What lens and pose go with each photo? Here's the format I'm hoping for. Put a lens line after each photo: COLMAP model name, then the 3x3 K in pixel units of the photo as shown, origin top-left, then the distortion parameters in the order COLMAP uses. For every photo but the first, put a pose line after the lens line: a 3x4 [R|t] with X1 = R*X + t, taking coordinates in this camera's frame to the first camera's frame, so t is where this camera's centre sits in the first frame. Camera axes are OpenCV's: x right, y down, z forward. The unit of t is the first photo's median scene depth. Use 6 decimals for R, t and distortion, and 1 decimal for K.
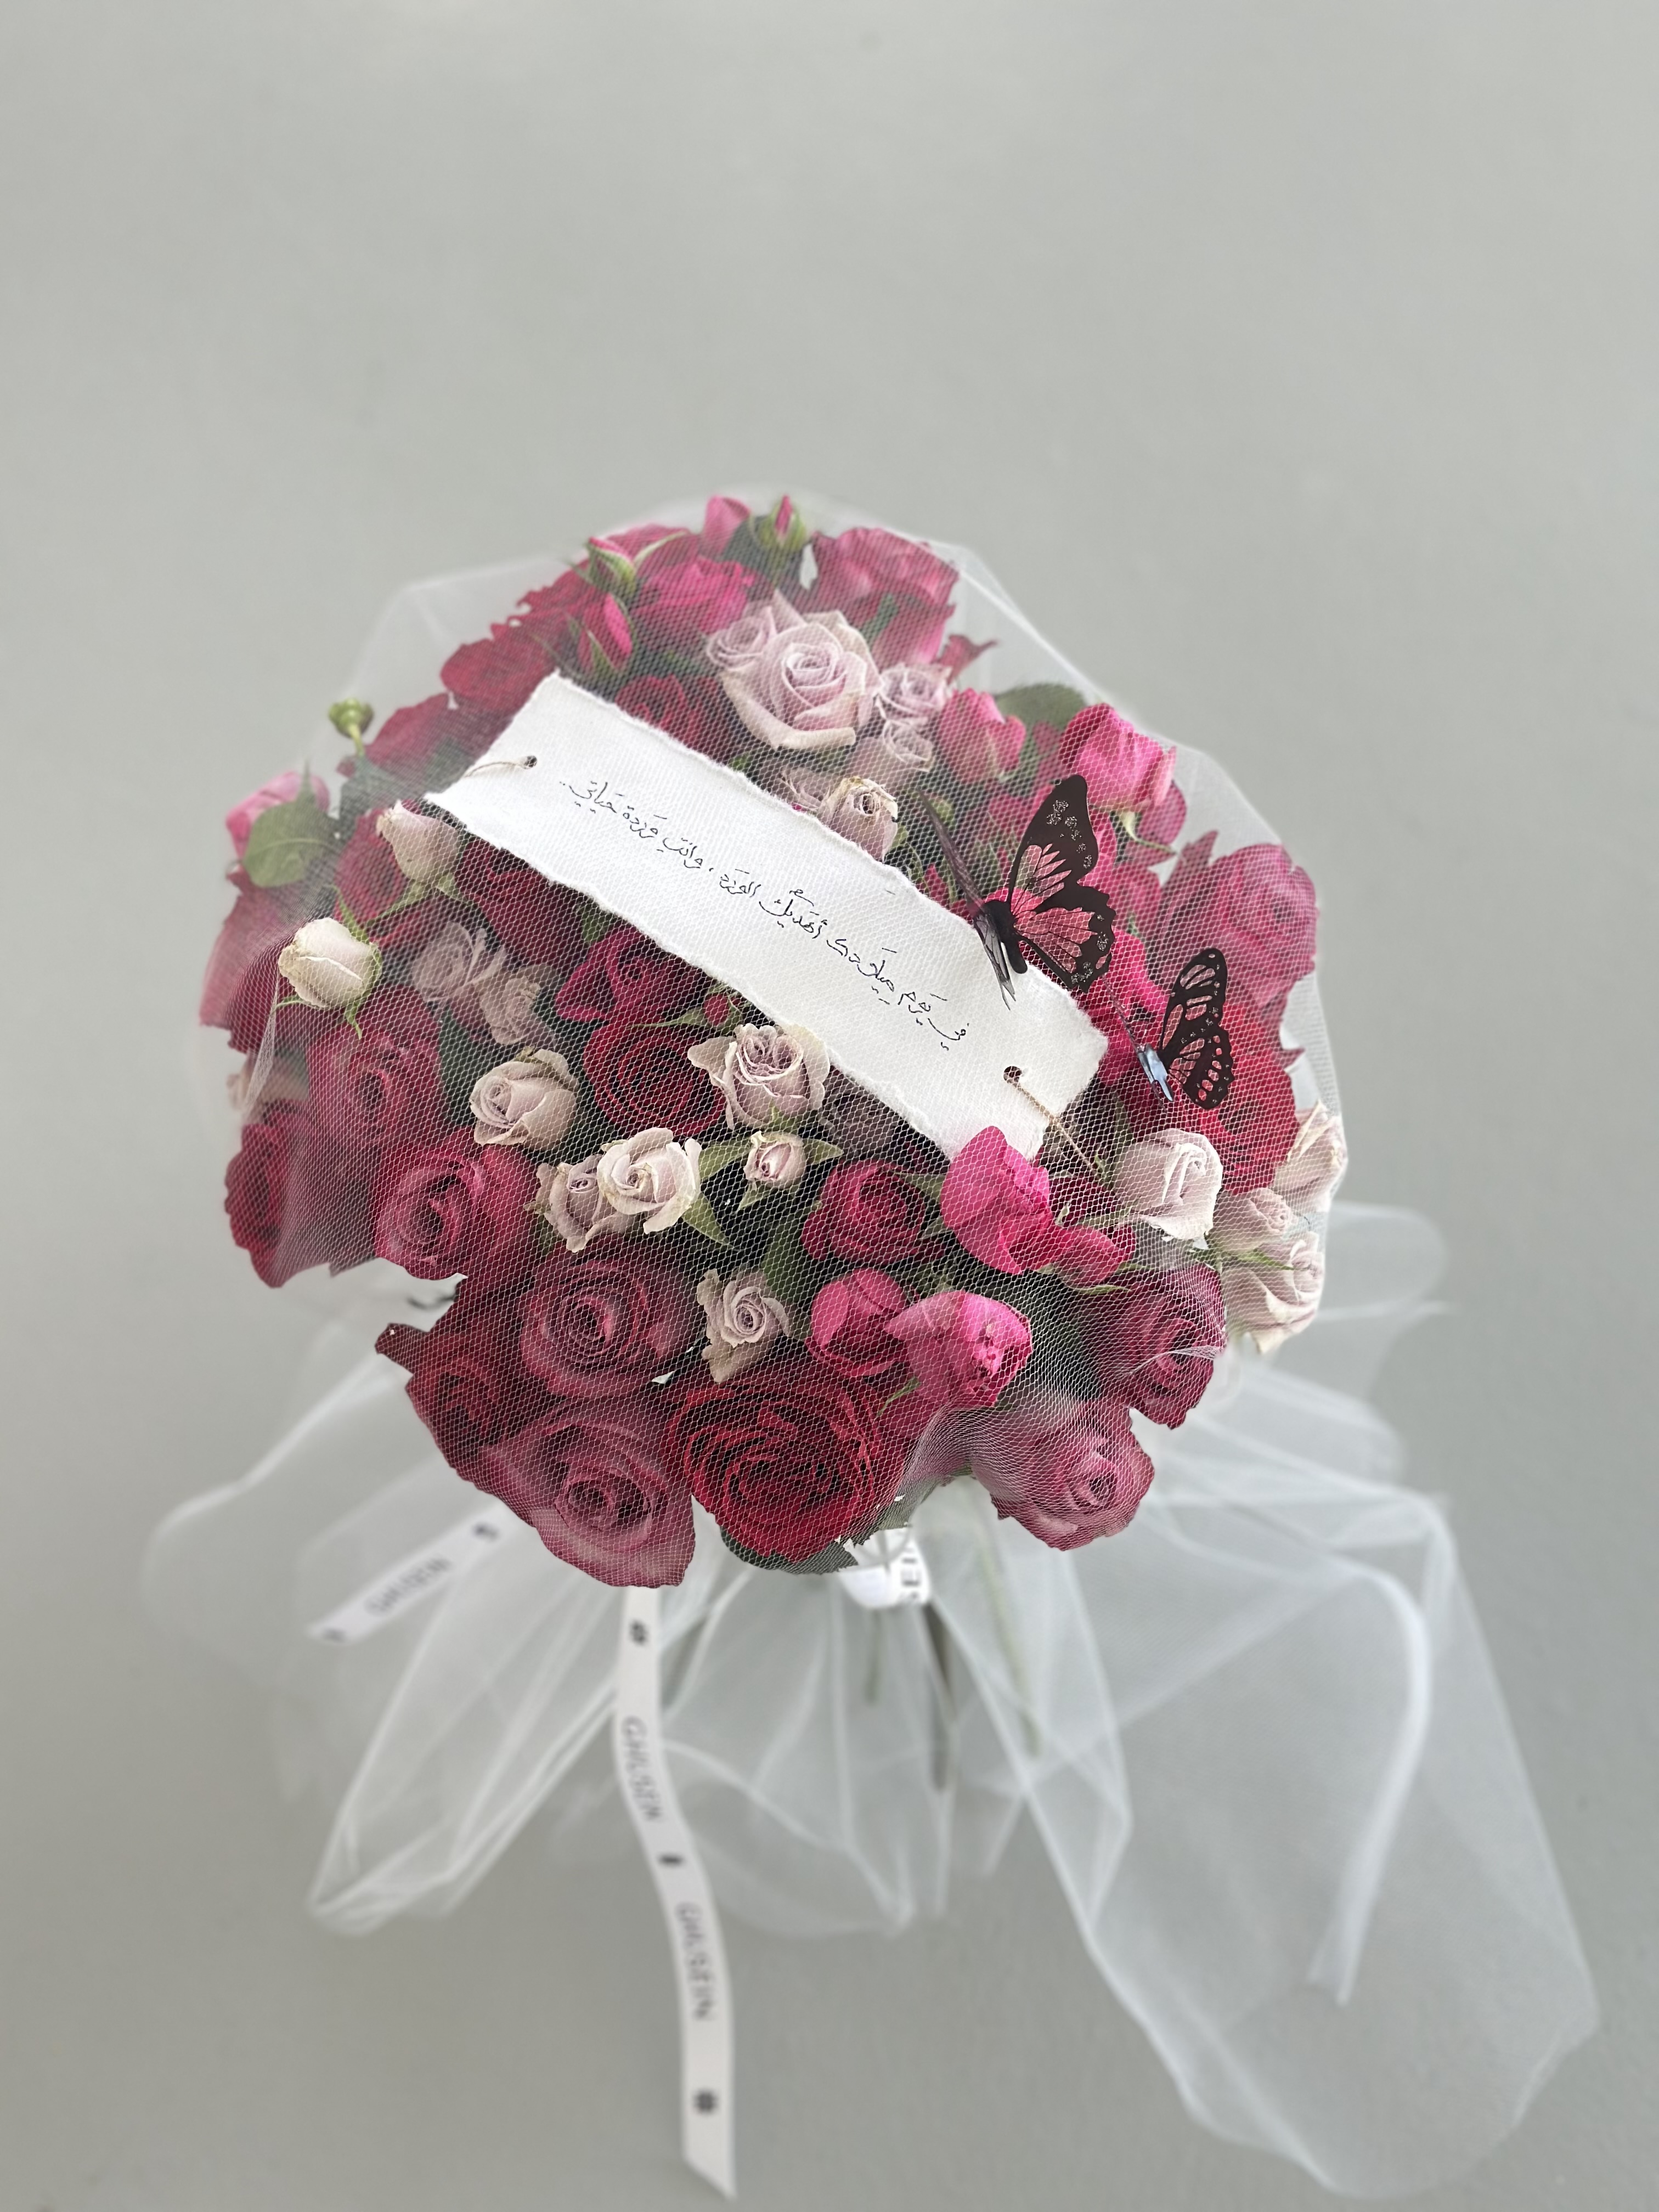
lens RADIAL K [[3107.2, 0, 825.7], [0, 3107.2, 1109.0], [0, 0, 1]] dist [0.137732, 0.000000]
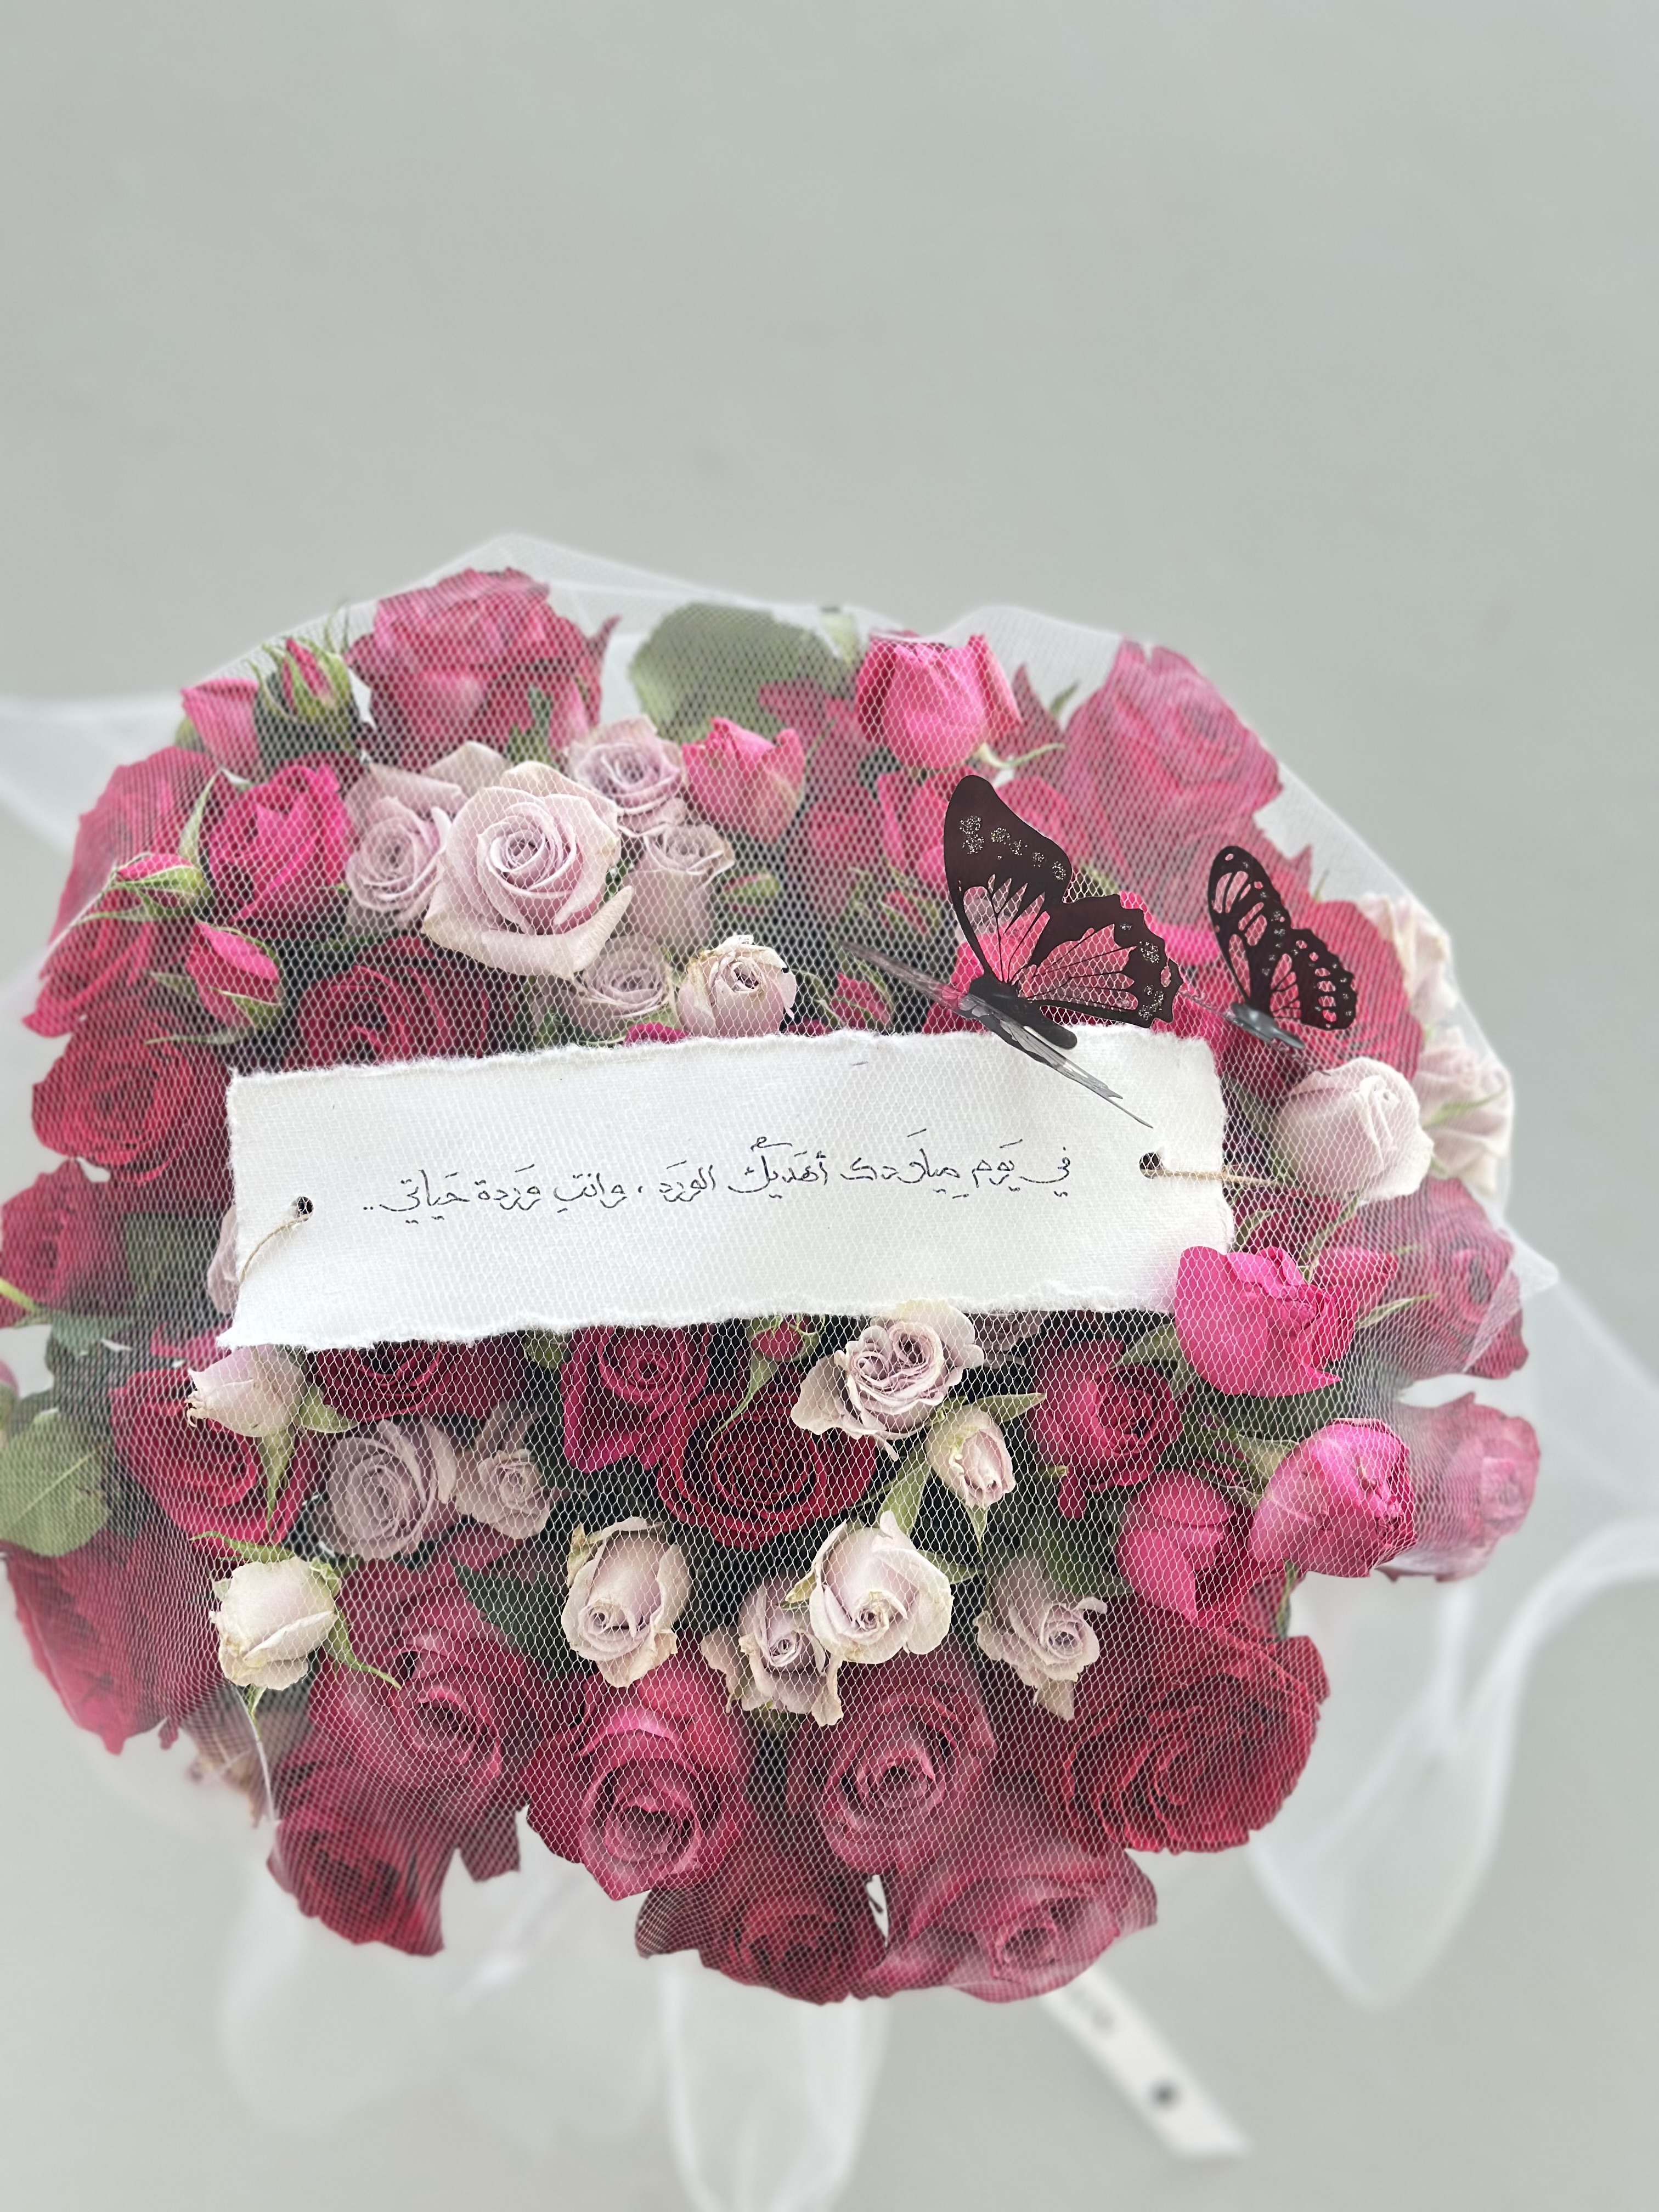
lens RADIAL K [[3107.2, 0, 830.8], [0, 3107.2, 1101.6], [0, 0, 1]] dist [0.137732, 0.000000]
pose [[0.765104, -0.623438, 0.161064, -0.105443], [0.569930, 0.772082, 0.281192, -0.267385], [-0.299660, -0.123346, 0.946039, 0.313876]]
